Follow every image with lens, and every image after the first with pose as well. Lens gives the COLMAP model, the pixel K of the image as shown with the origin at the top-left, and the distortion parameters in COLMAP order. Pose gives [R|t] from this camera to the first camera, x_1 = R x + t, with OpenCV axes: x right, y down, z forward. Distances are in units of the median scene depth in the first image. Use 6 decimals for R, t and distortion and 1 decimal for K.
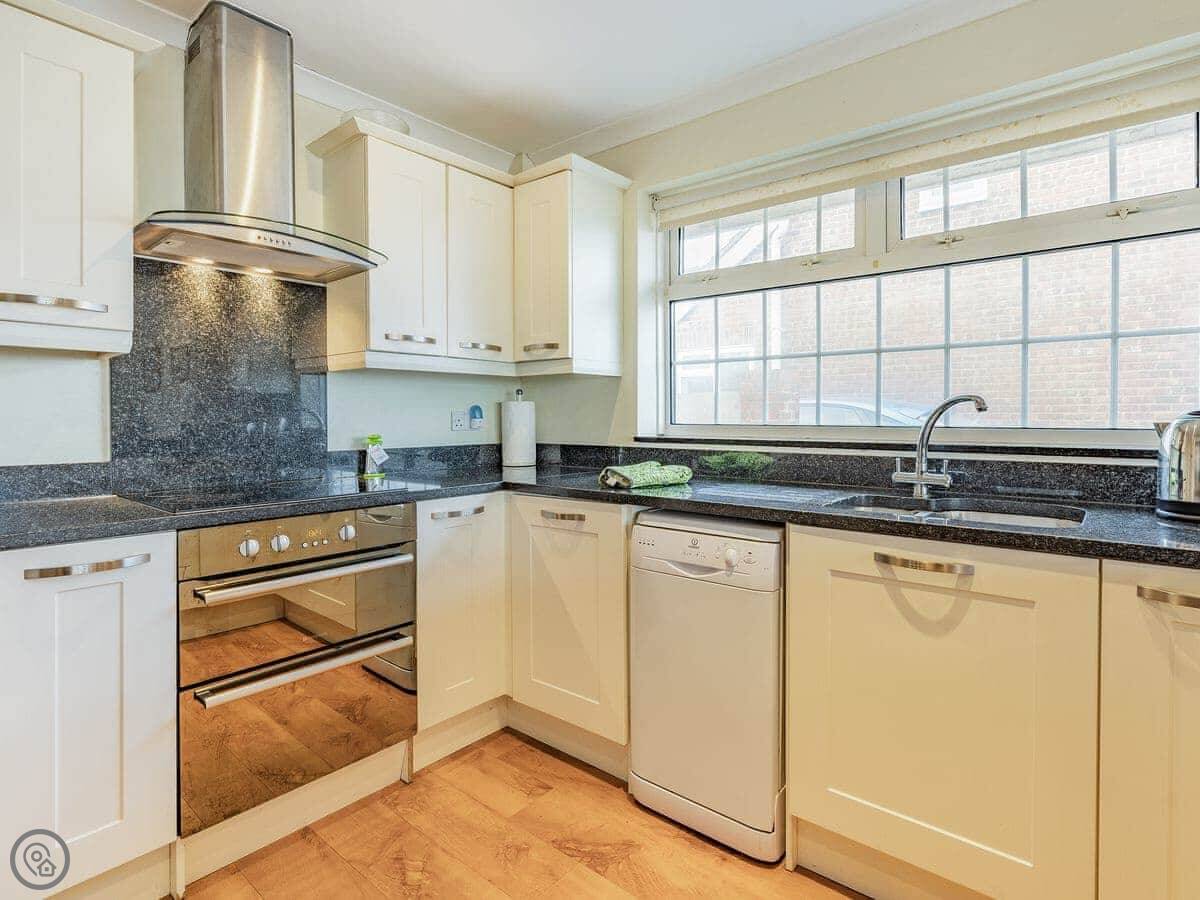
lens RADIAL K [[611.8, 0, 658.9], [0, 611.8, 429.9], [0, 0, 1]] dist [0.000084, -0.000613]
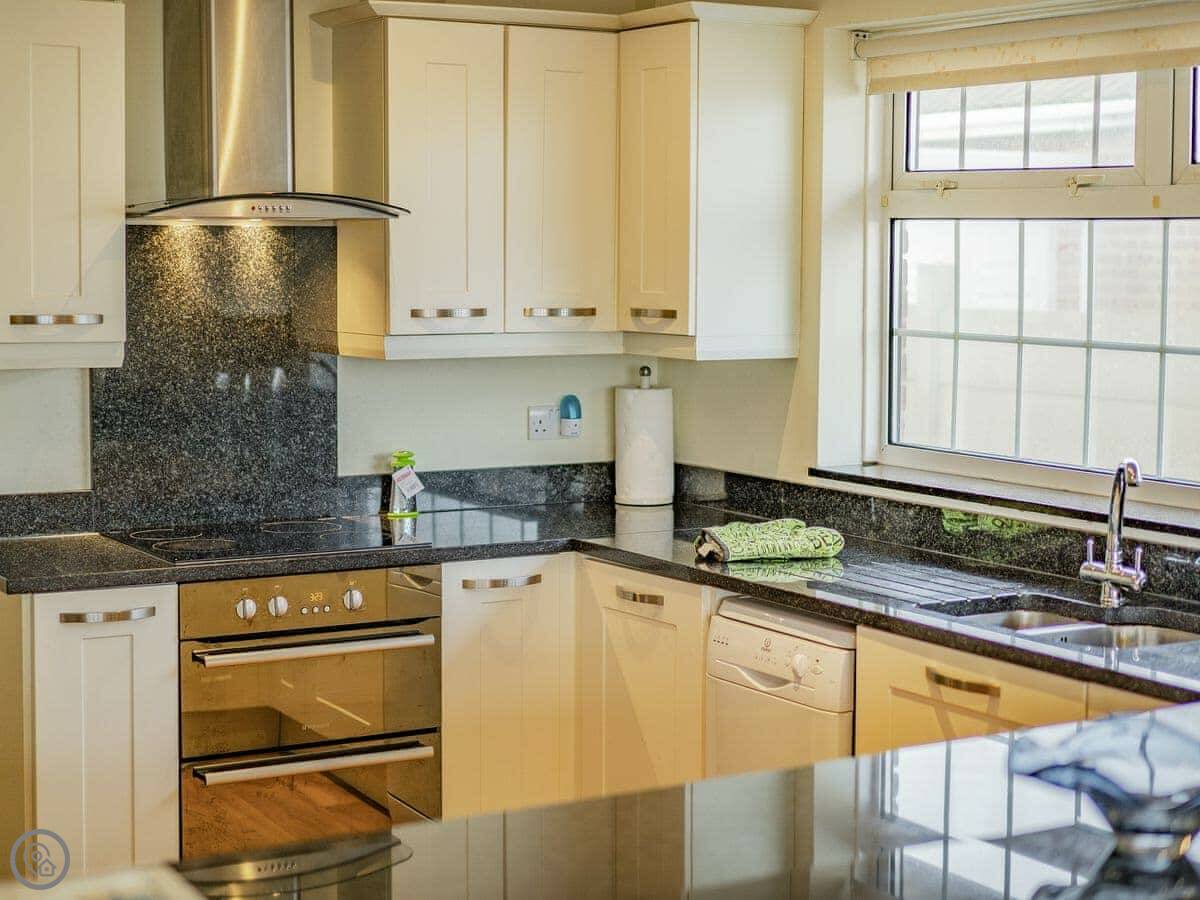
lens RADIAL K [[2282.1, 0, 600.0], [0, 2282.1, 450.0], [0, 0, 1]] dist [-0.035941, -0.042605]
pose [[0.916962, 0.039412, -0.397023, 0.754809], [-0.009379, 0.996963, 0.077305, -0.202719], [0.398864, -0.067162, 0.914547, -1.236364]]
